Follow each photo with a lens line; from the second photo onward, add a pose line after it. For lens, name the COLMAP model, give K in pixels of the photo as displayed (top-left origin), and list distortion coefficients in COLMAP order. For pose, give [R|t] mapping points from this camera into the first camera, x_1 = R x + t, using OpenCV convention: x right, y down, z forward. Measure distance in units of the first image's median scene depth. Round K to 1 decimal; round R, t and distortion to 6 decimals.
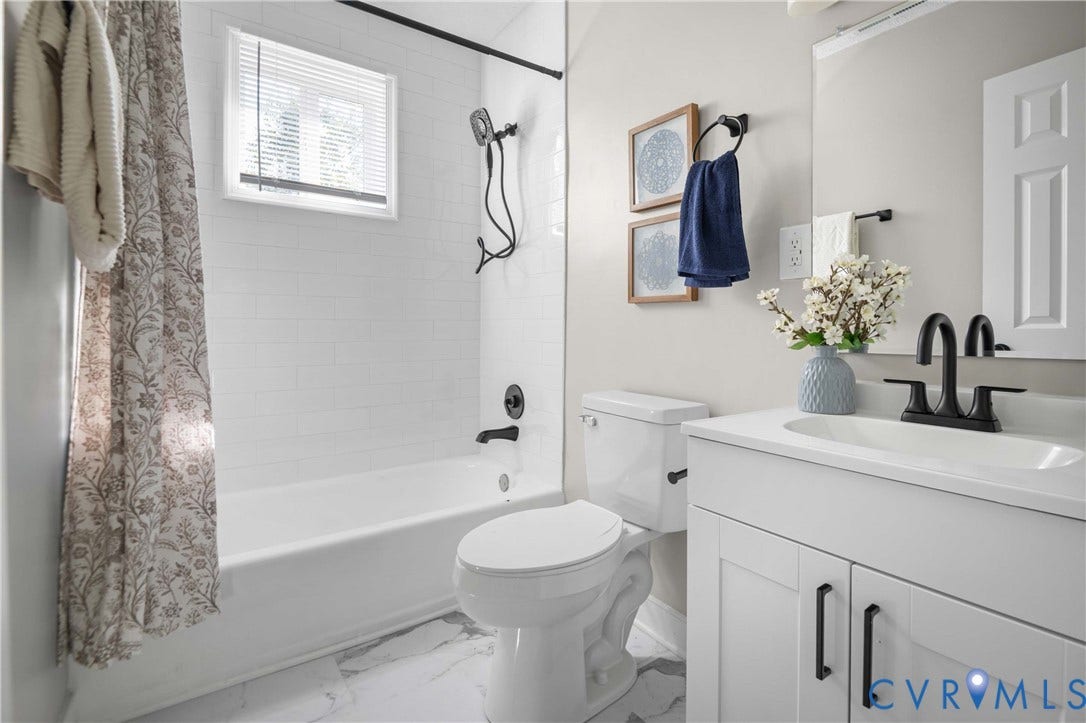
lens RADIAL K [[507.4, 0, 562.5], [0, 507.4, 335.1], [0, 0, 1]] dist [0.003766, 0.000229]
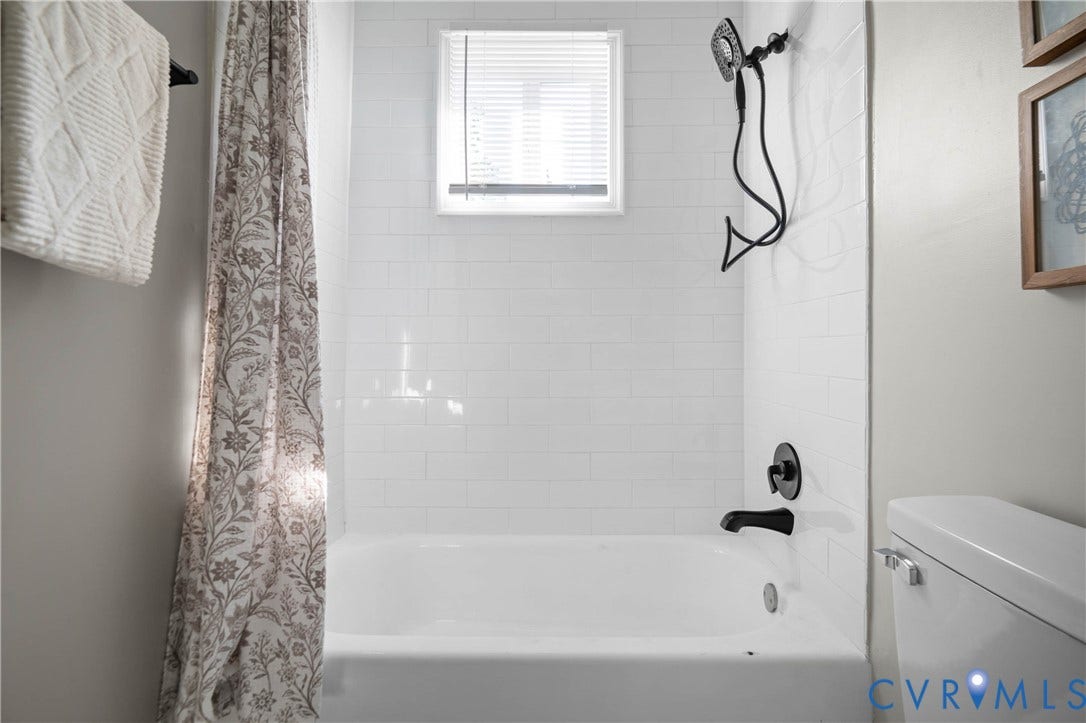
lens RADIAL K [[502.3, 0, 561.6], [0, 502.3, 346.4], [0, 0, 1]] dist [-0.001950, -0.001488]
pose [[0.801986, -0.011741, -0.597227, 0.091824], [-0.005636, 0.999614, -0.027220, -0.005448], [0.597316, 0.025196, 0.801610, 0.583622]]
